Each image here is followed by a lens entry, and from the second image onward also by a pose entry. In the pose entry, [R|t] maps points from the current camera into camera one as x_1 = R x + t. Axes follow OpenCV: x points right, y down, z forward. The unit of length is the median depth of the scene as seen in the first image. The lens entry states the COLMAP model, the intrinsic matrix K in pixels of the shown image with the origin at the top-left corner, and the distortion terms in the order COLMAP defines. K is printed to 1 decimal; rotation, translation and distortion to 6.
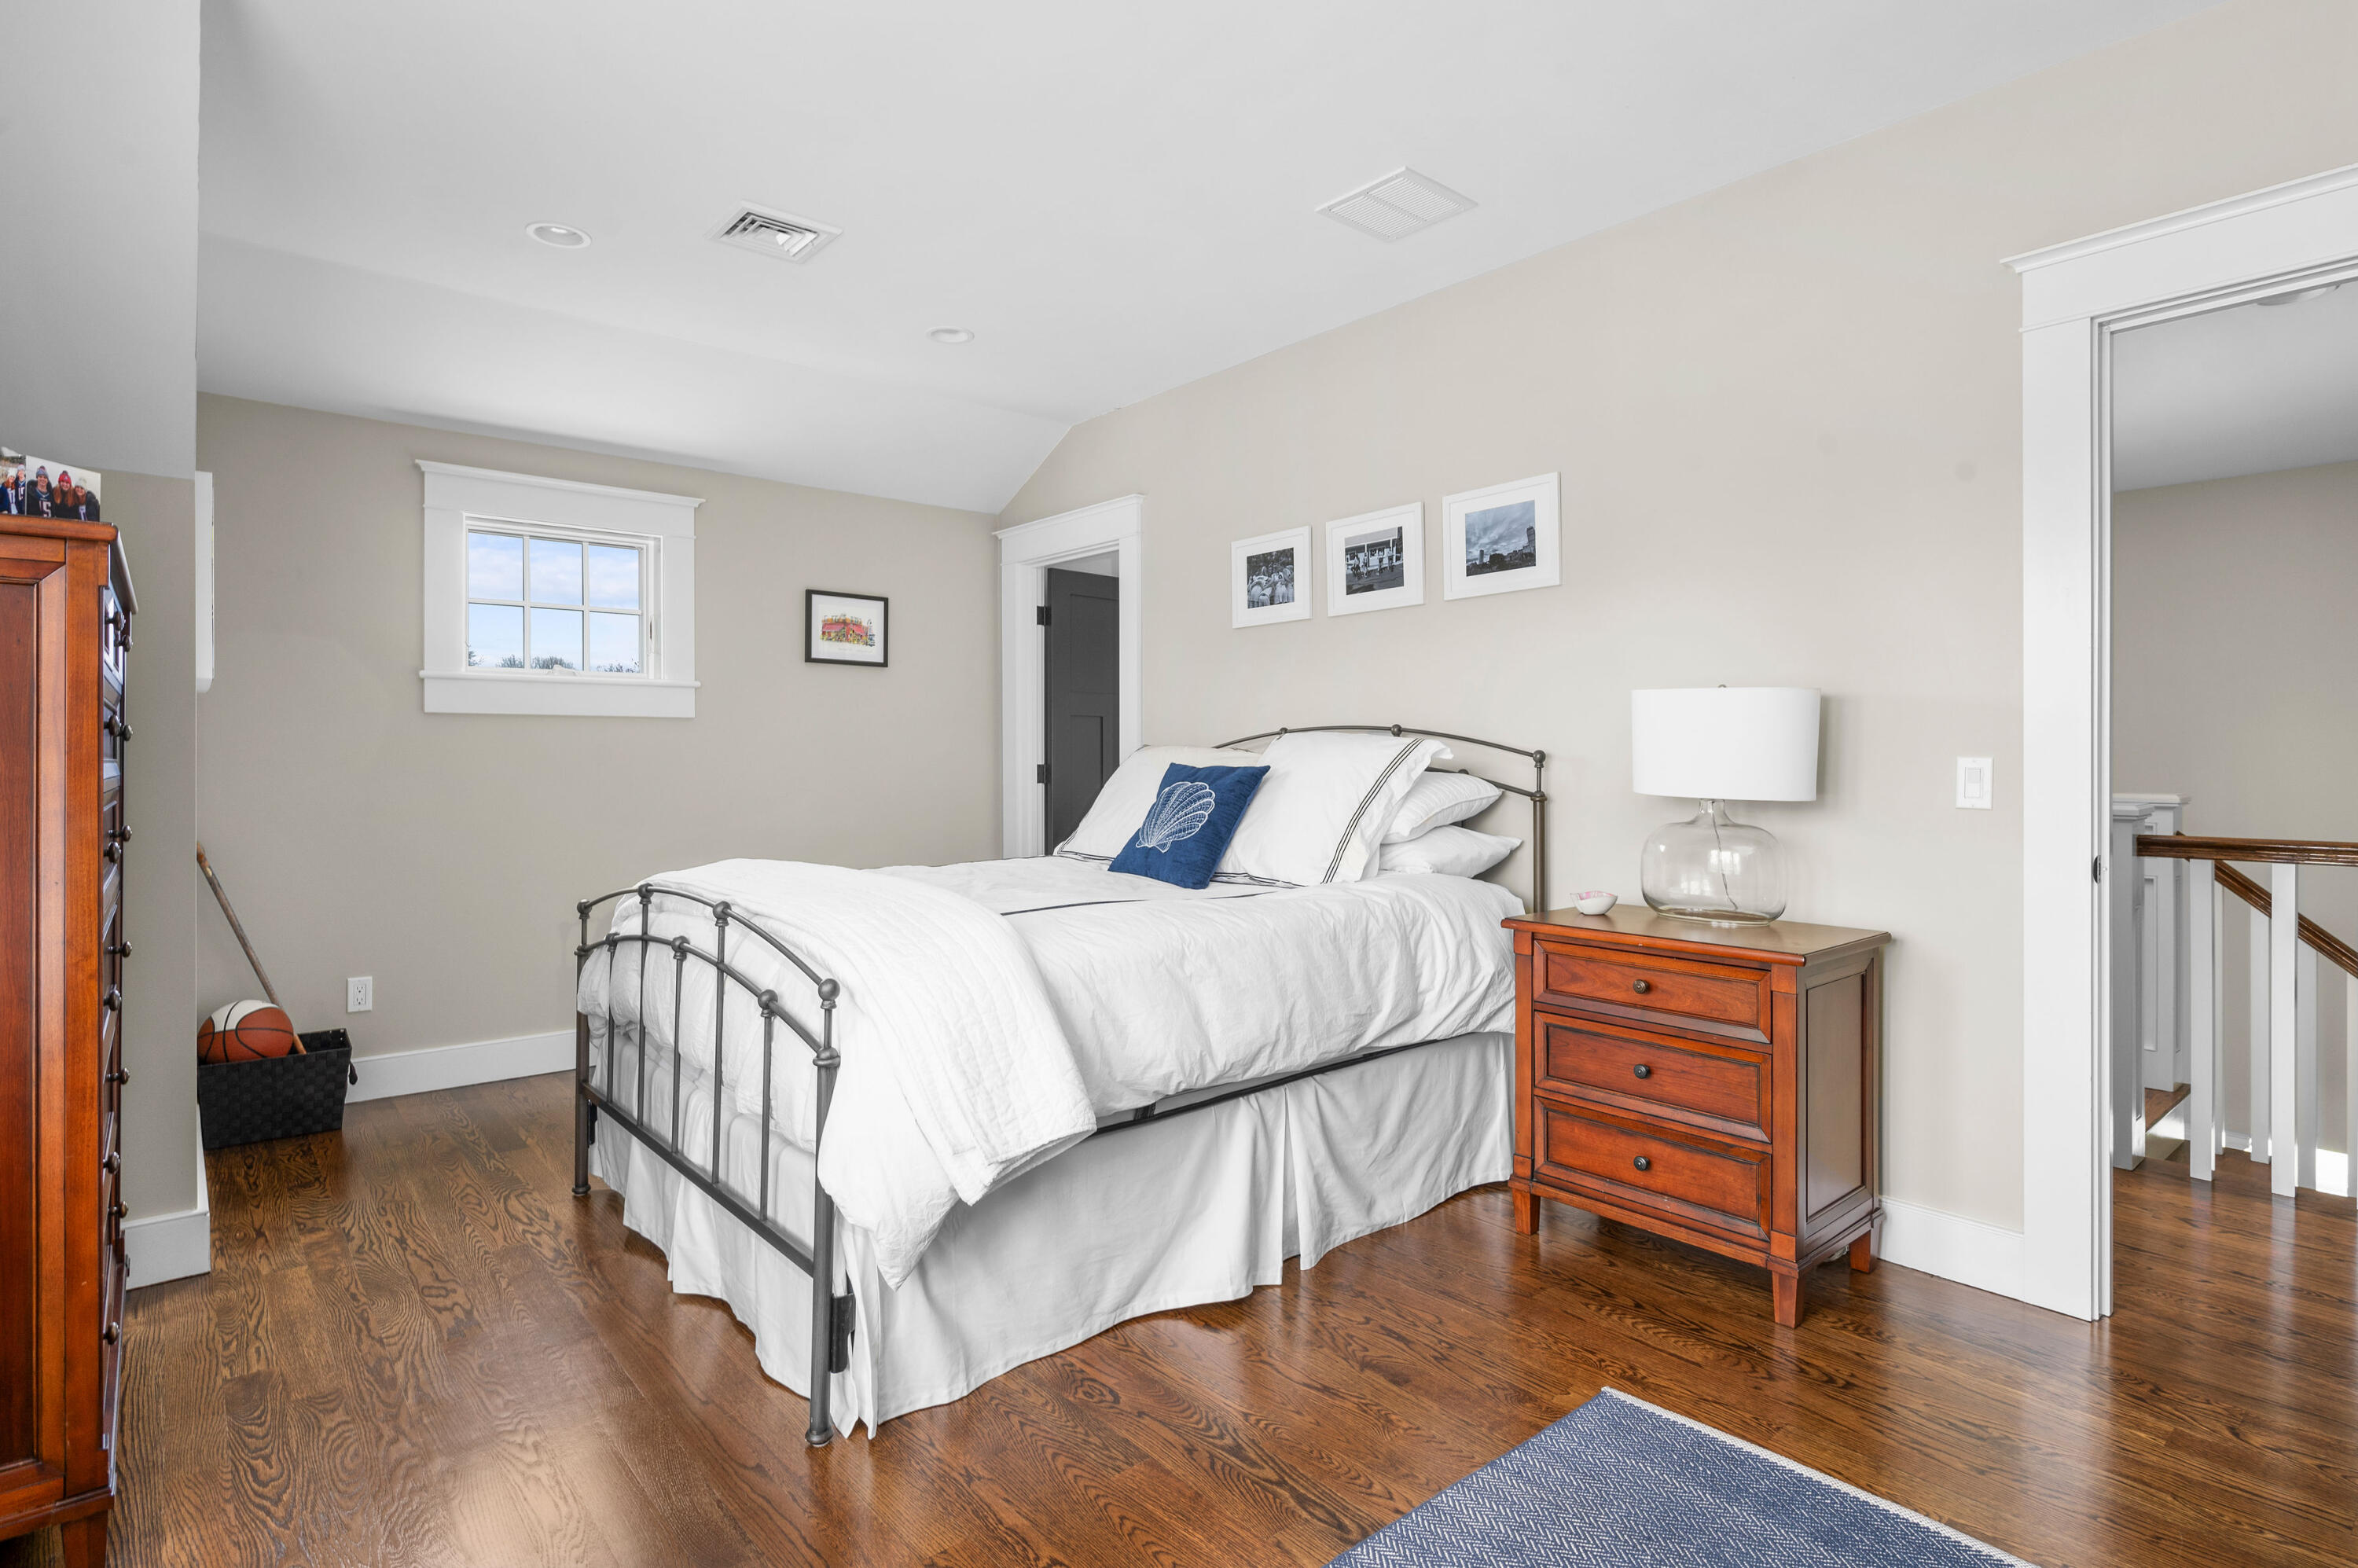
lens RADIAL K [[1200.7, 0, 1164.4], [0, 1200.7, 758.9], [0, 0, 1]] dist [-0.001263, -0.000238]
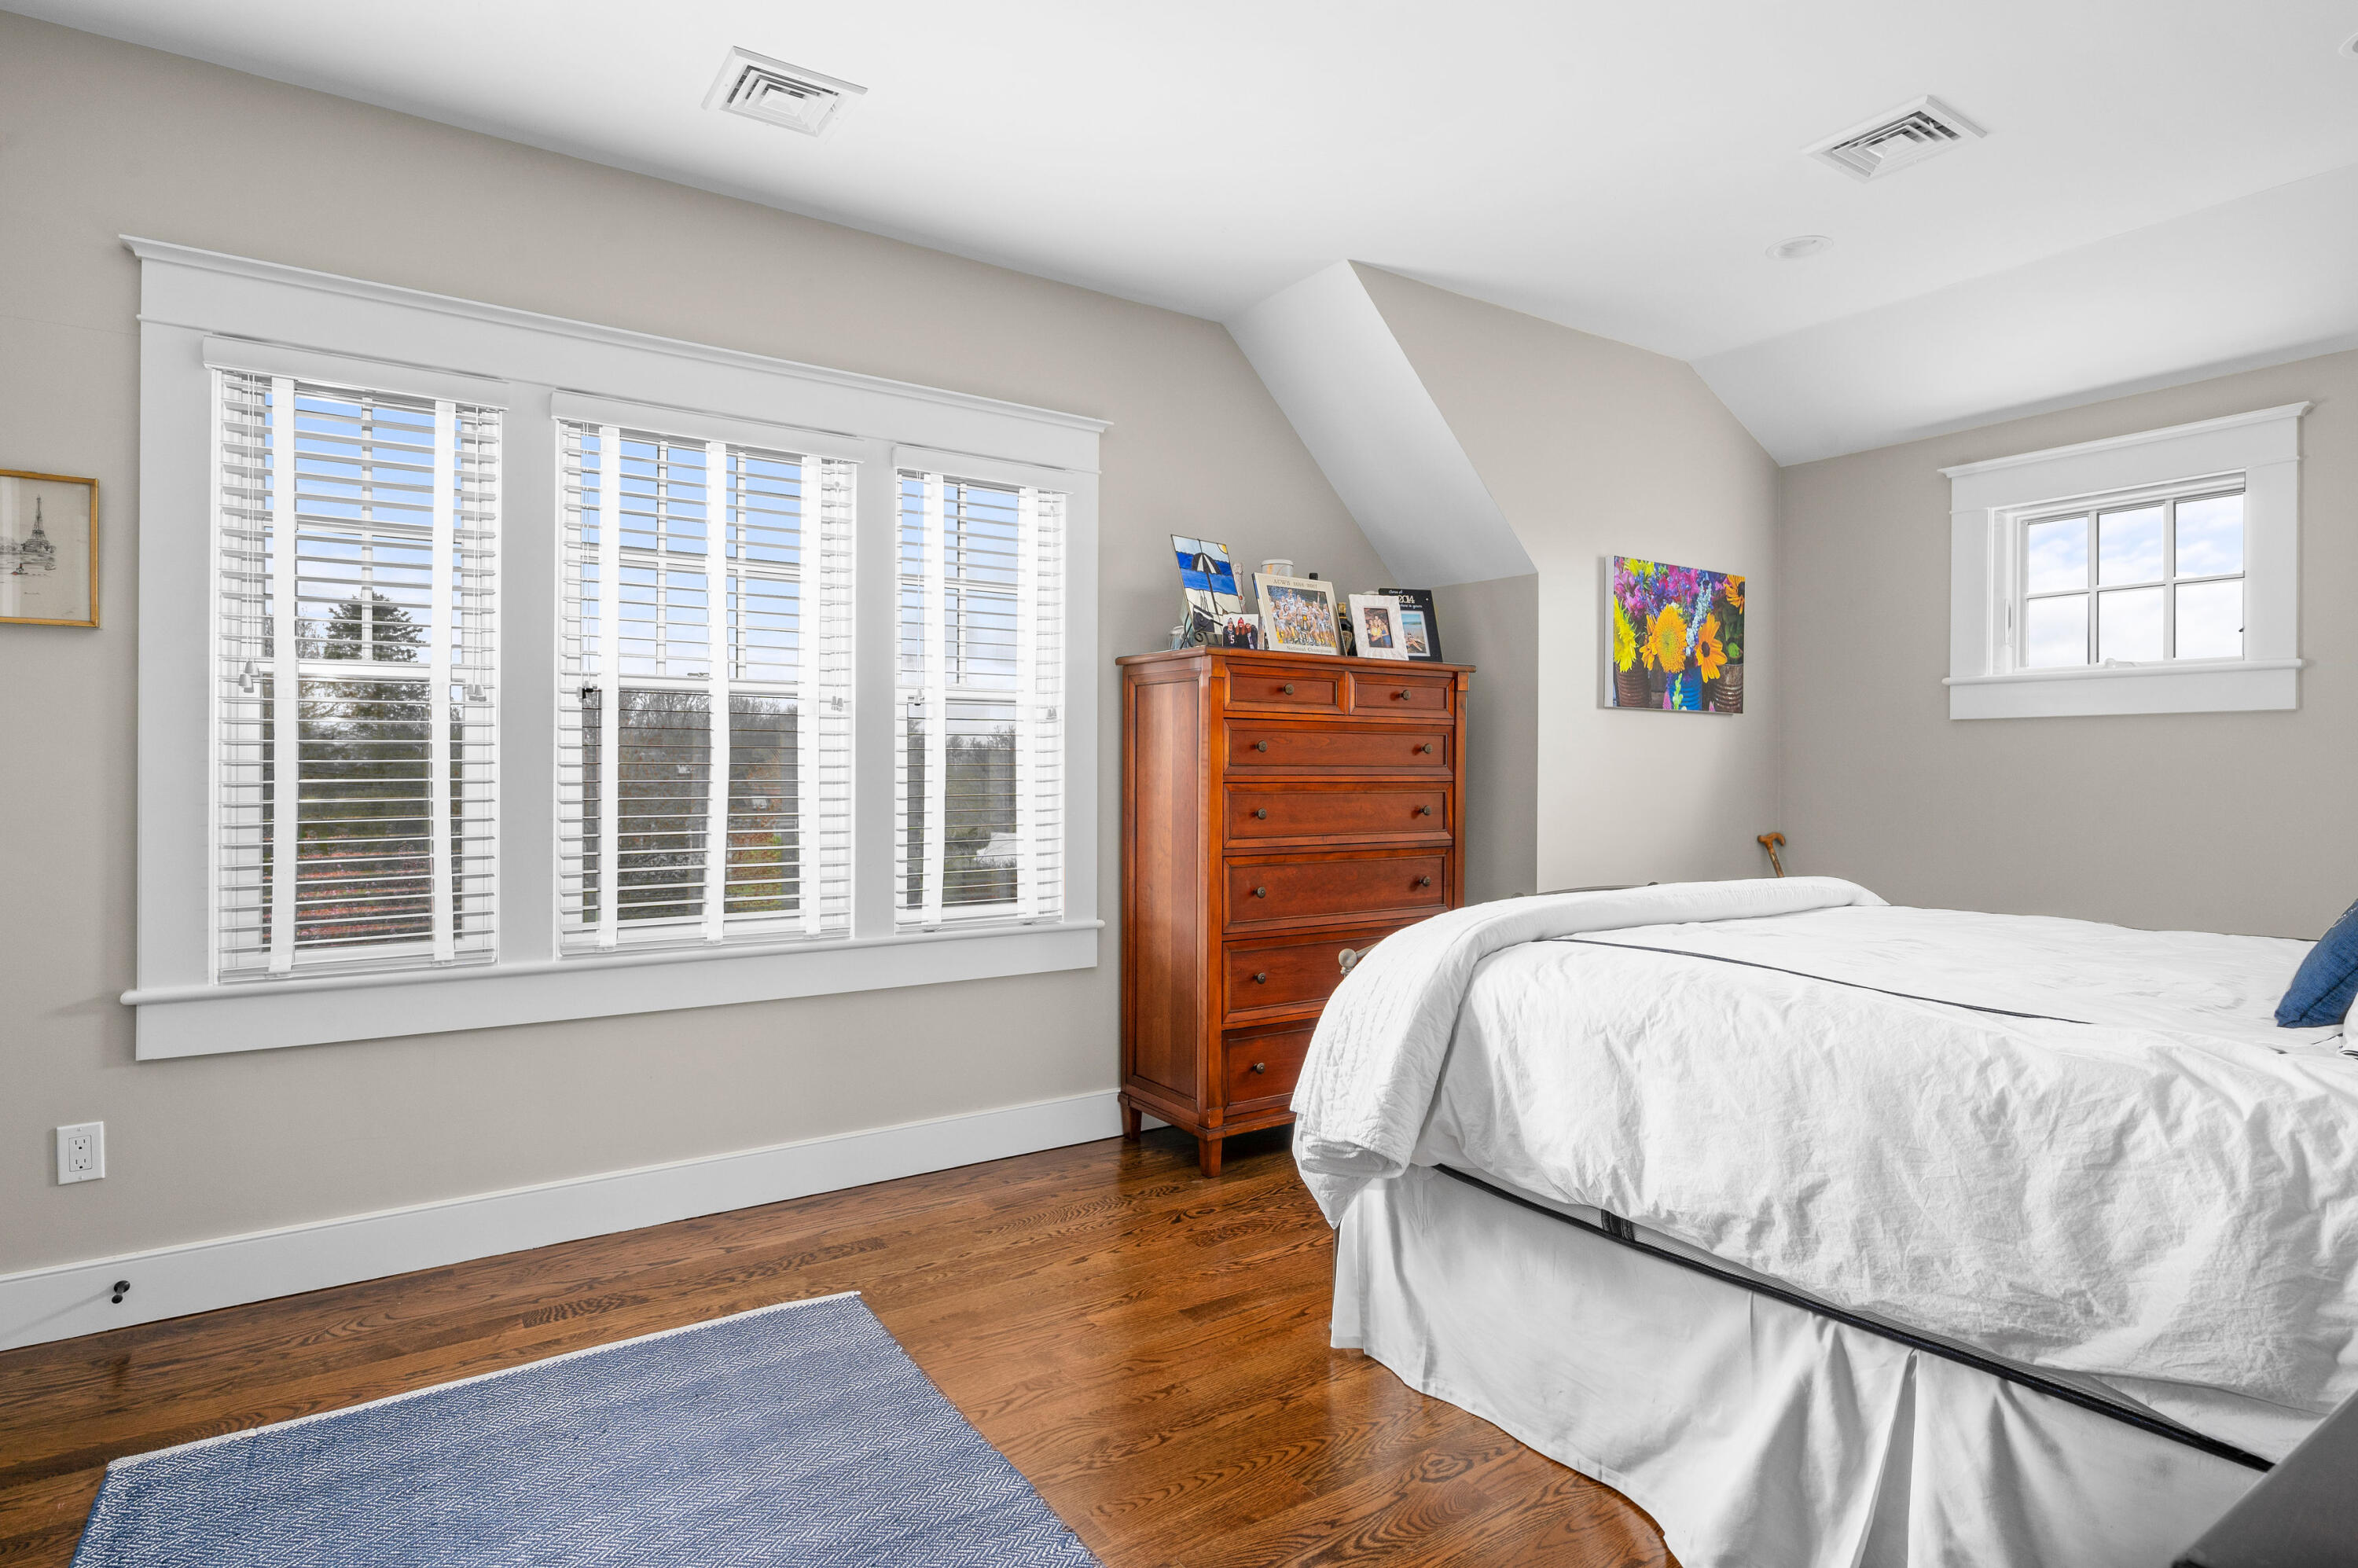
lens RADIAL K [[1200.7, 0, 1164.4], [0, 1200.7, 758.9], [0, 0, 1]] dist [-0.001263, -0.000238]
pose [[-0.110051, -0.005848, -0.993909, 0.733770], [-0.003204, 0.999980, -0.005529, 0.002352], [0.993921, 0.002576, -0.110068, 0.757462]]
